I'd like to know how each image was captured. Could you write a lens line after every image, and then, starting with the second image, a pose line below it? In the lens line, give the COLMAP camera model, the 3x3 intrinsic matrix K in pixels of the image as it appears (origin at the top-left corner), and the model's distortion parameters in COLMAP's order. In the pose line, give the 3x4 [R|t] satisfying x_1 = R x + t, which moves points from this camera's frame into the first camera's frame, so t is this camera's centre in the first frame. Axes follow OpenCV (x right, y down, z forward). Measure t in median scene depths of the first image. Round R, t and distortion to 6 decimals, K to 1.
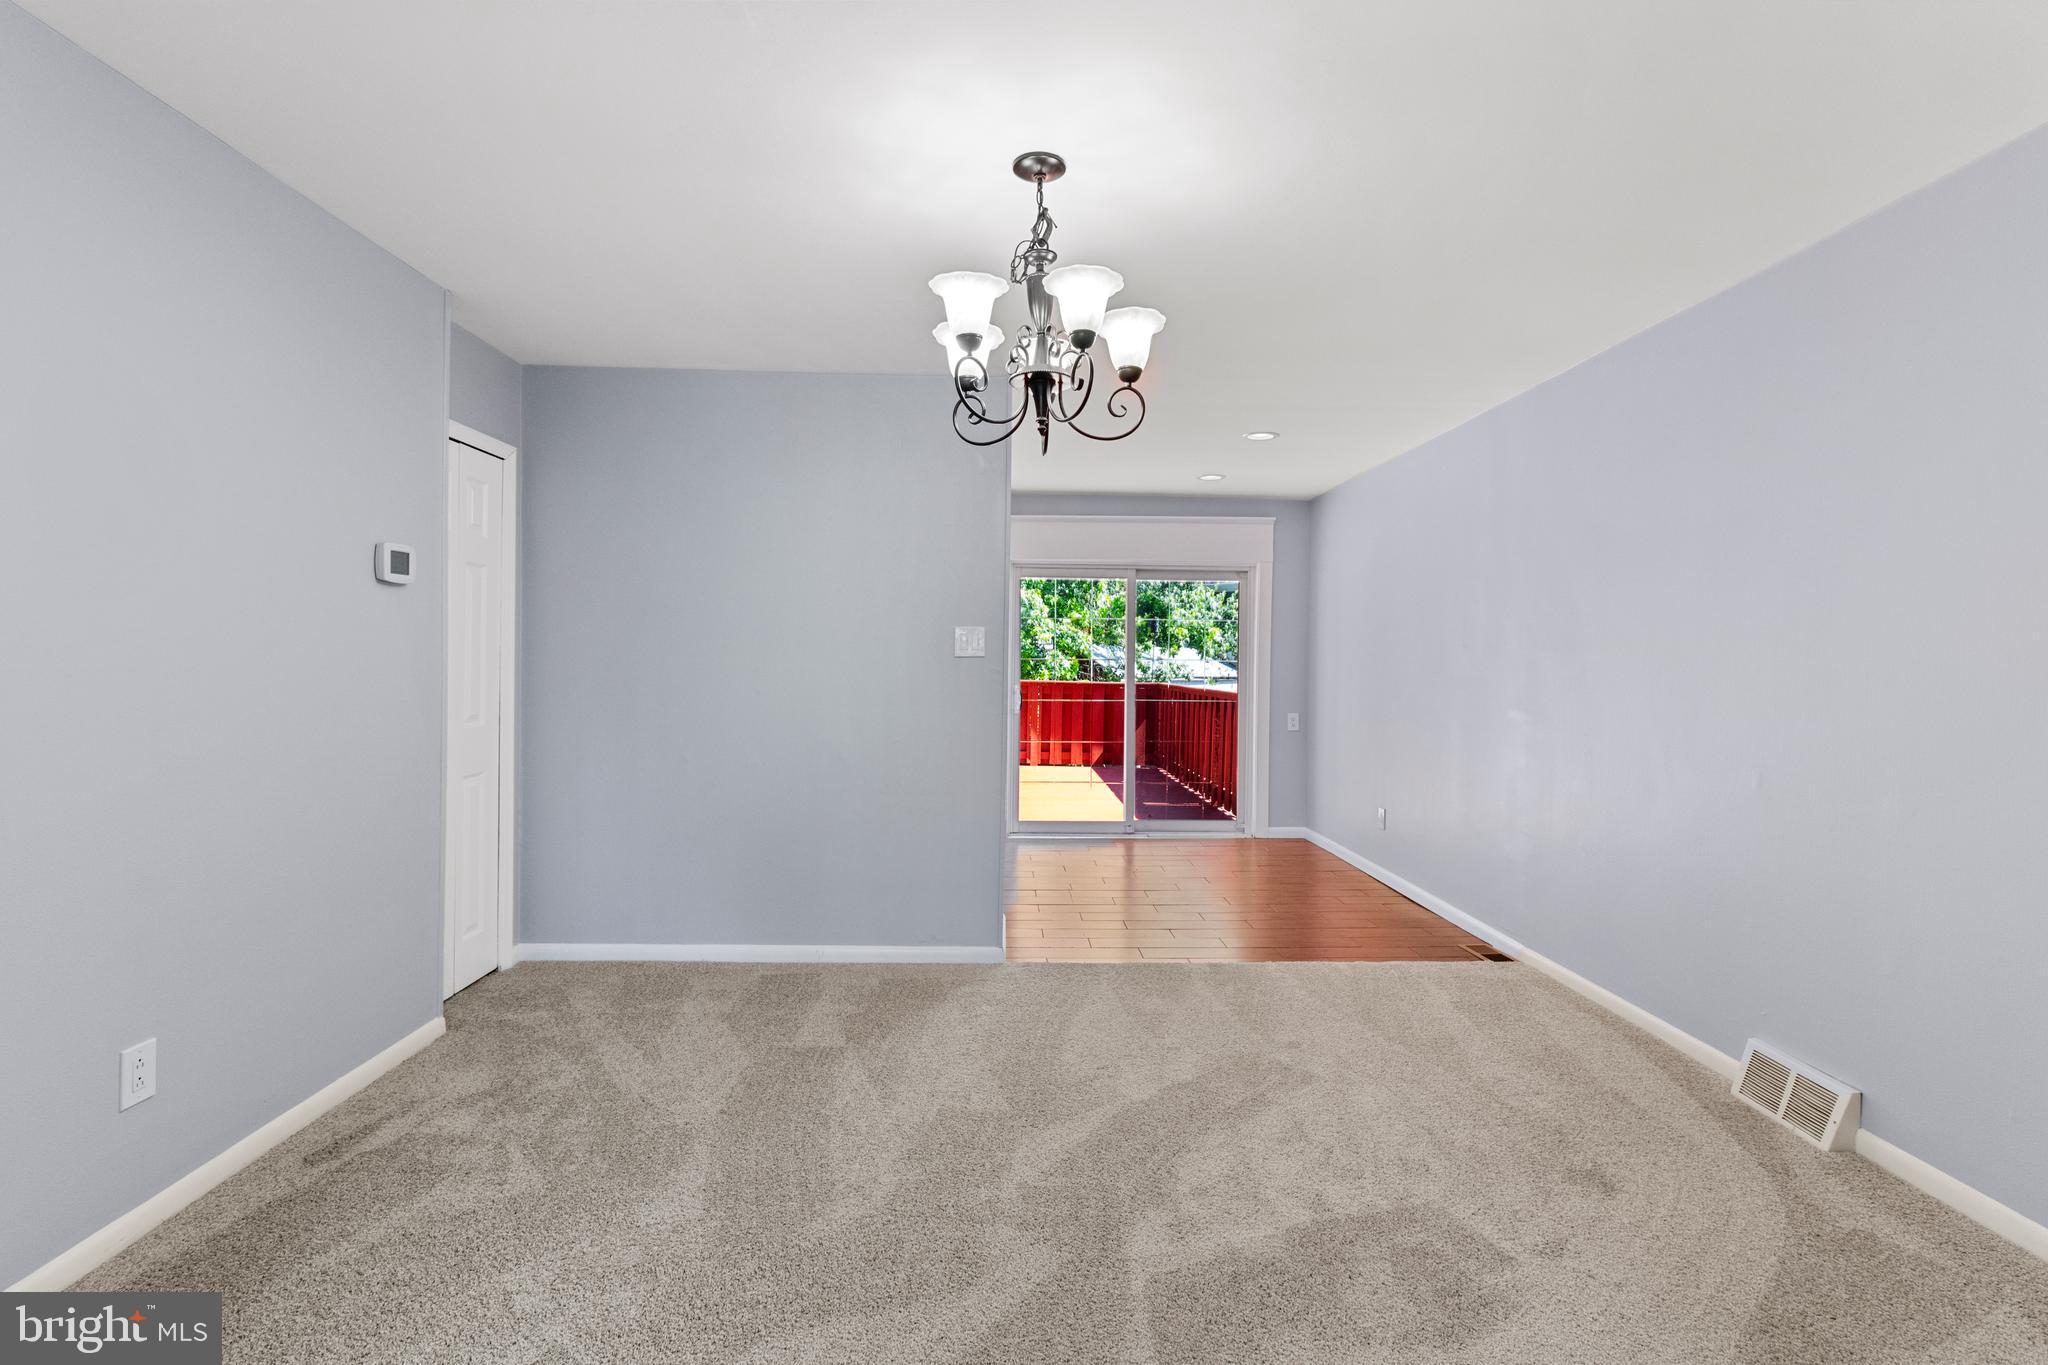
lens RADIAL K [[965.4, 0, 1008.7], [0, 965.4, 689.3], [0, 0, 1]] dist [0.004853, 0.000841]
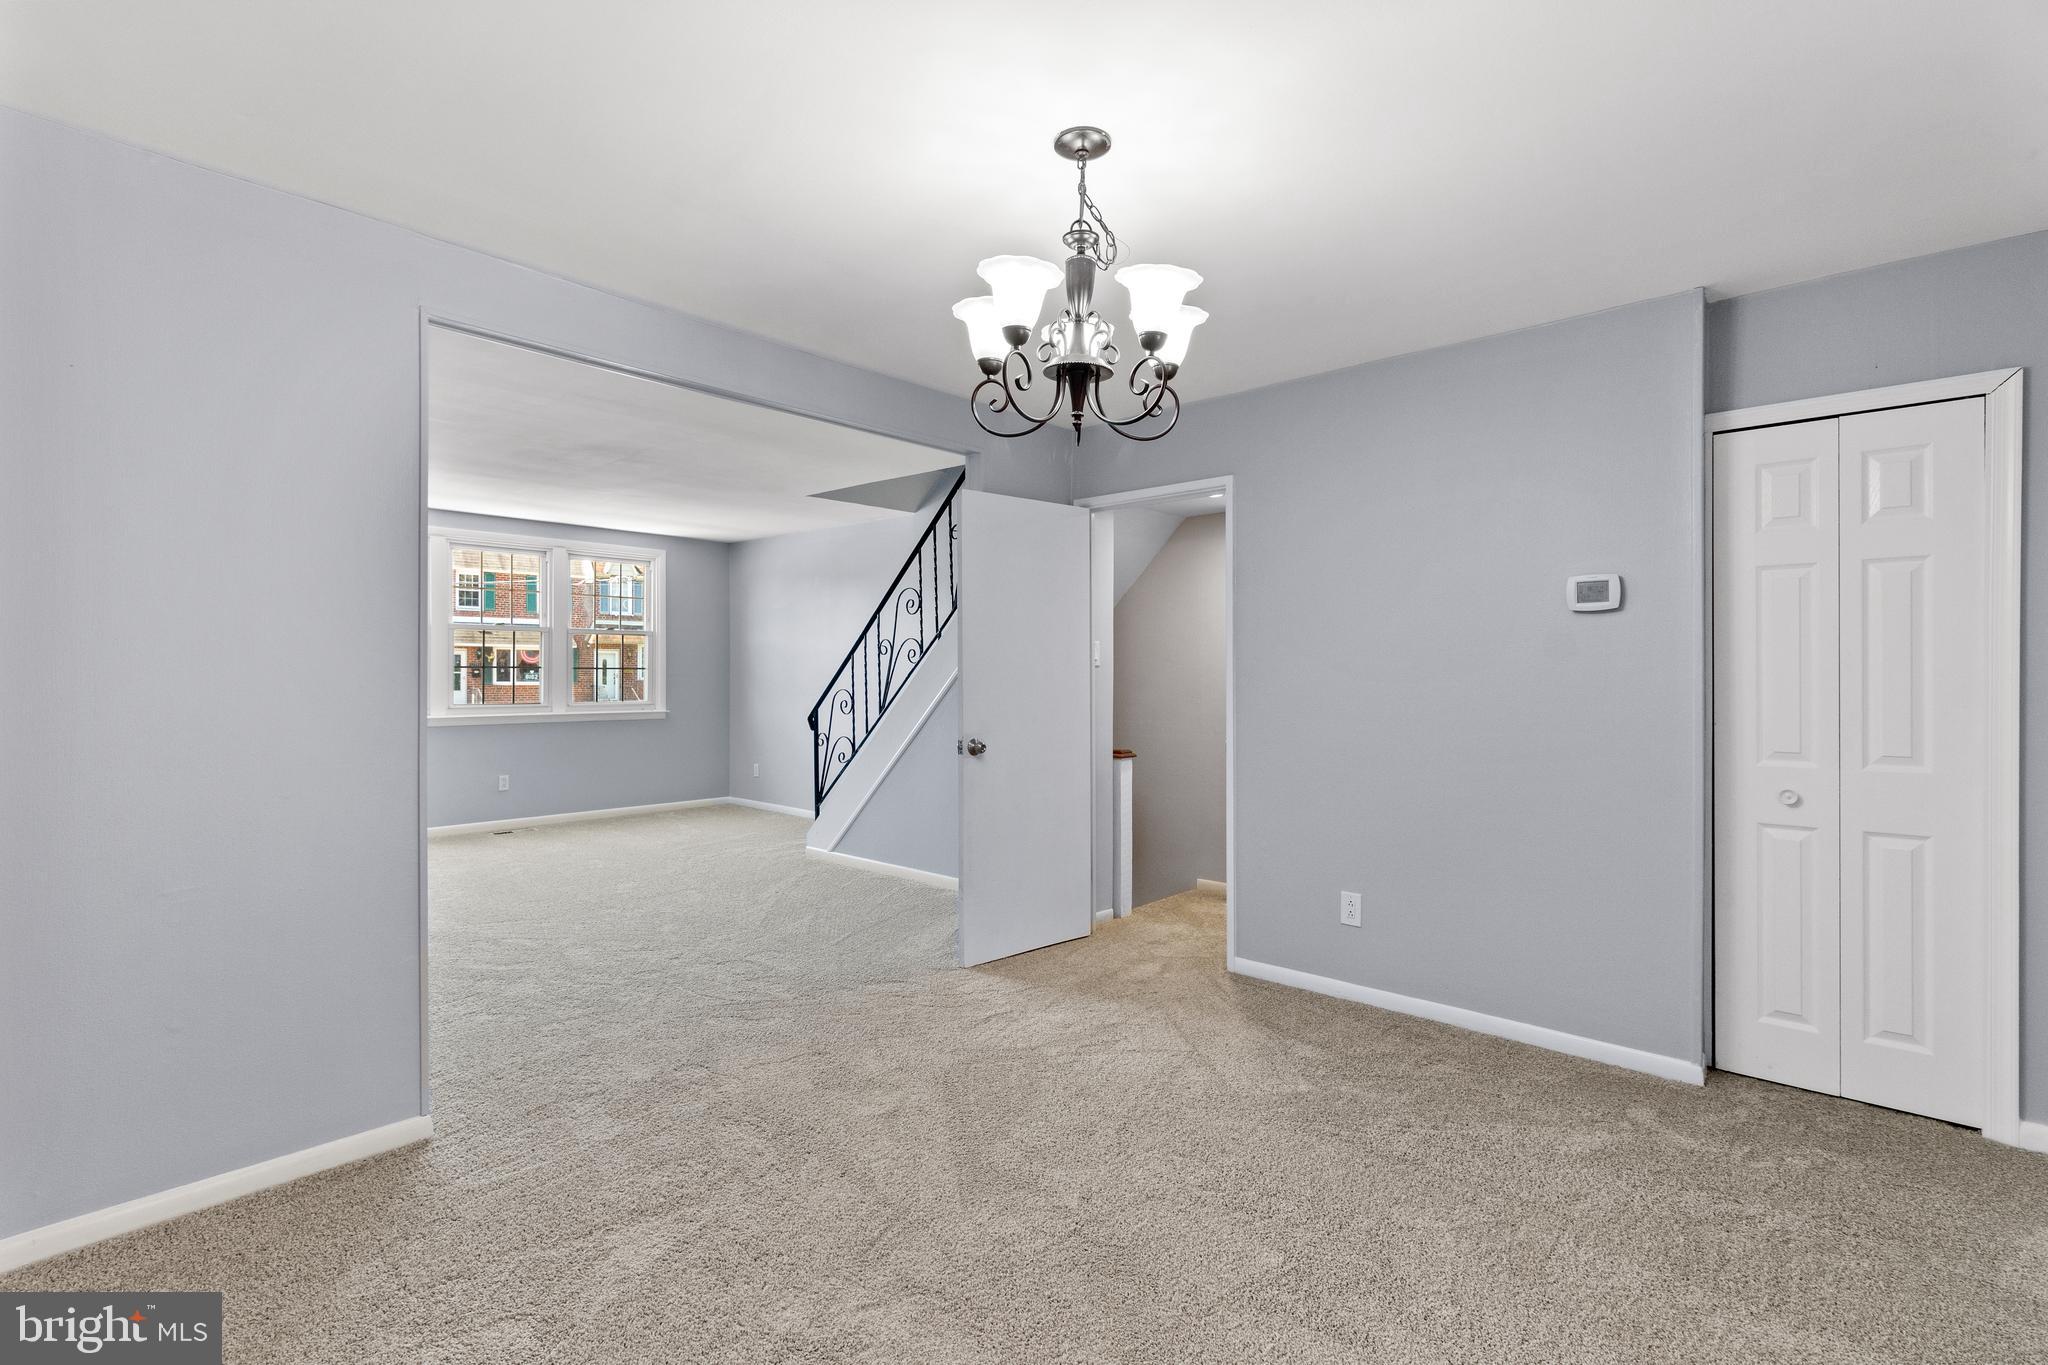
lens RADIAL K [[965.4, 0, 1031.6], [0, 965.4, 682.3], [0, 0, 1]] dist [0.004853, 0.000841]
pose [[-0.698561, -0.001784, -0.715549, 0.509400], [-0.029080, 0.999242, 0.025898, -0.034093], [0.714960, 0.038900, -0.698083, 1.138809]]
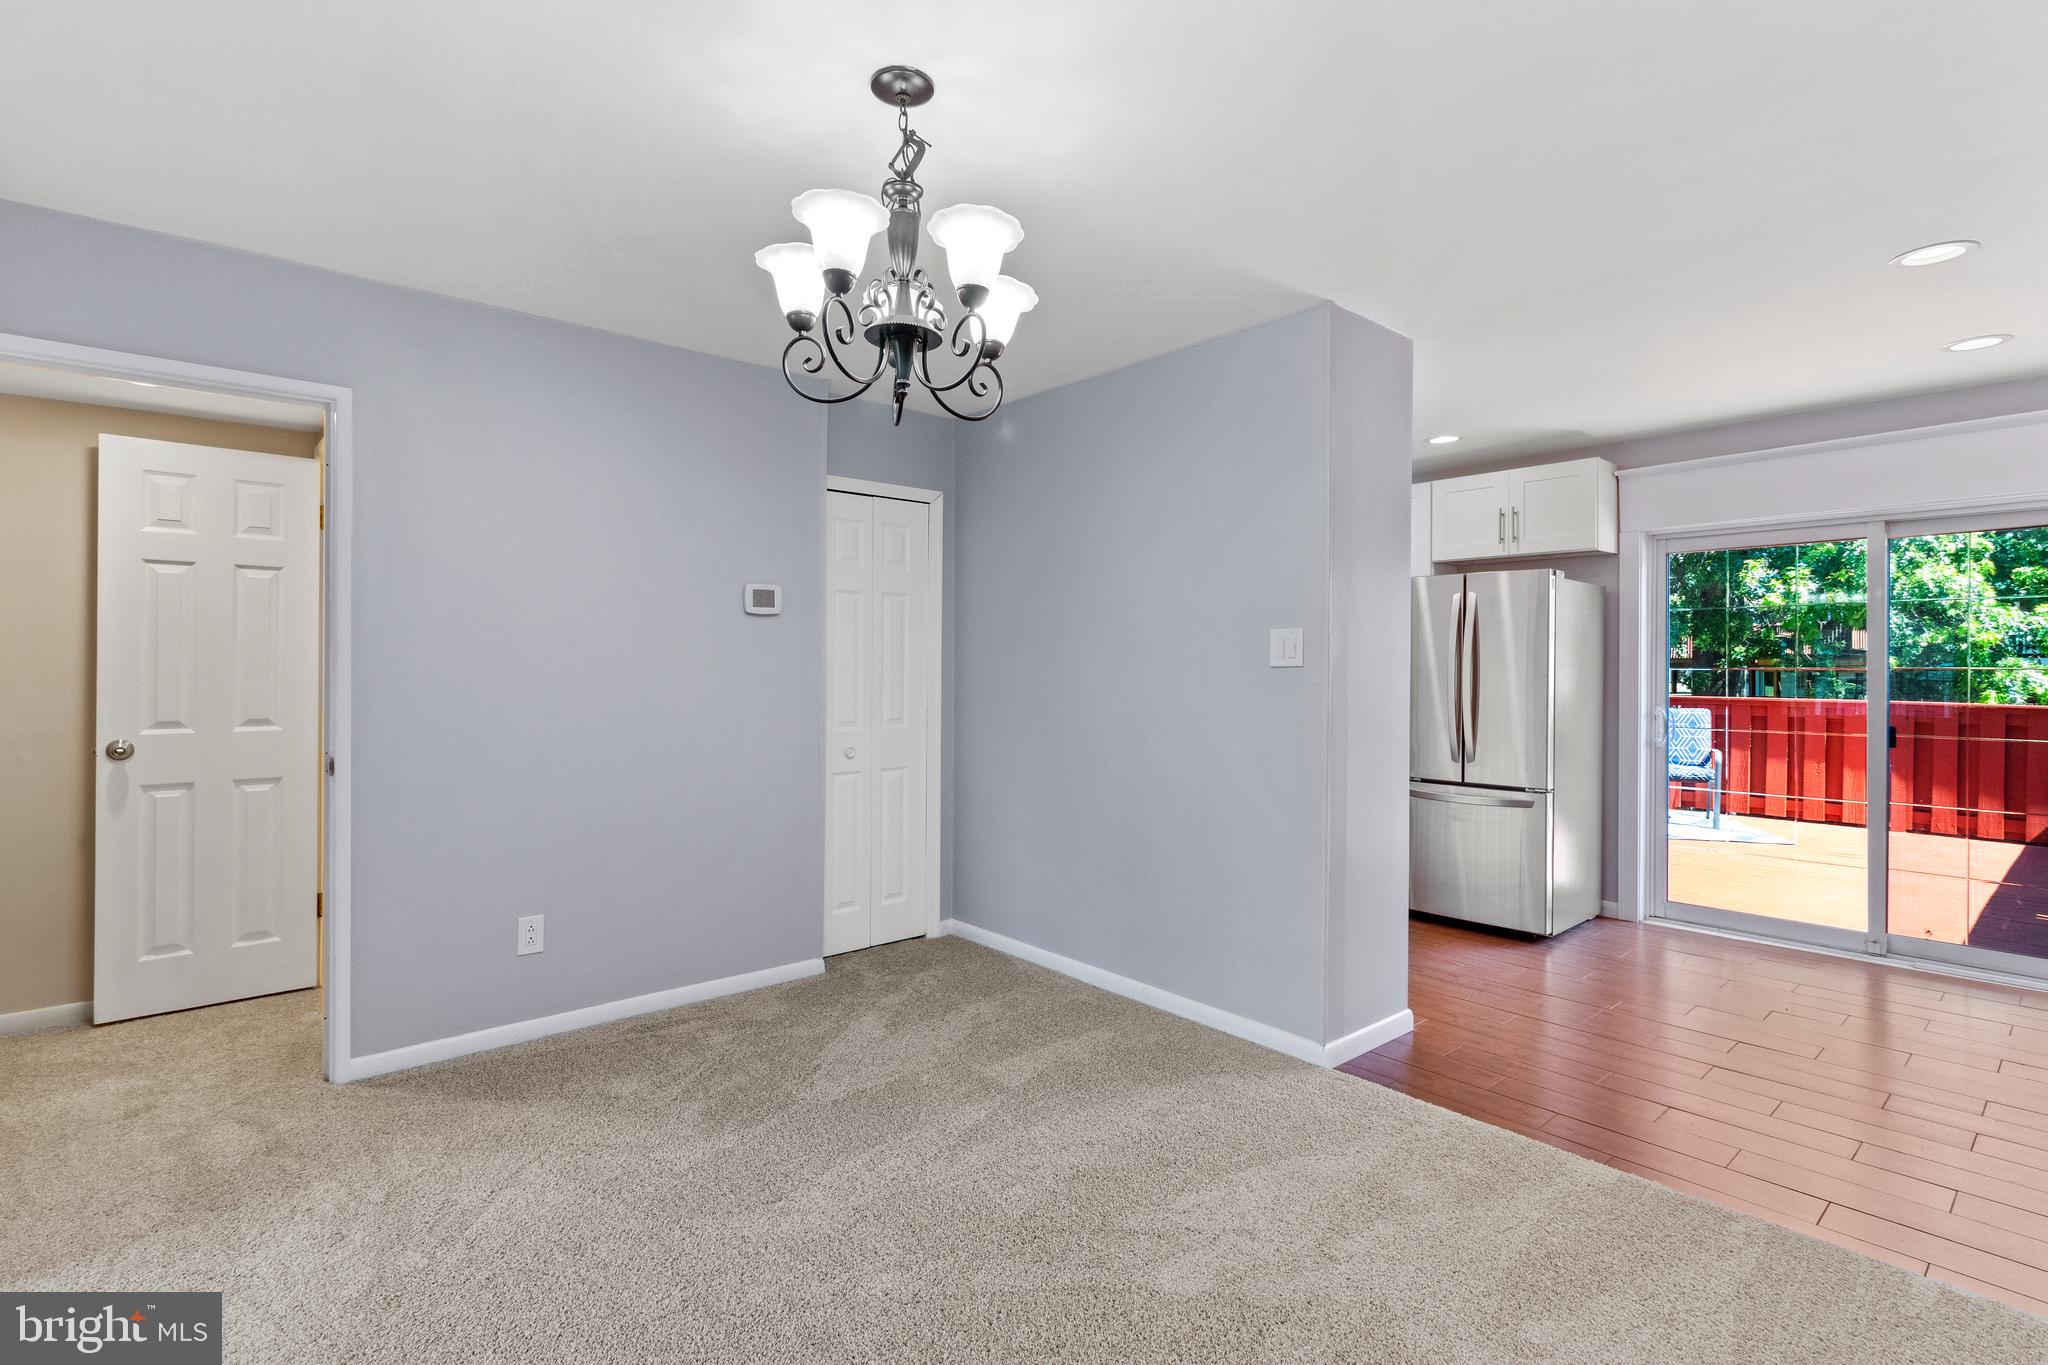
lens RADIAL K [[965.4, 0, 1015.1], [0, 965.4, 679.4], [0, 0, 1]] dist [0.004853, 0.000841]
pose [[0.630613, 0.001397, -0.776096, 0.518974], [-0.021746, 0.999638, -0.015870, -0.007330], [0.775793, 0.026885, 0.630415, 0.385470]]
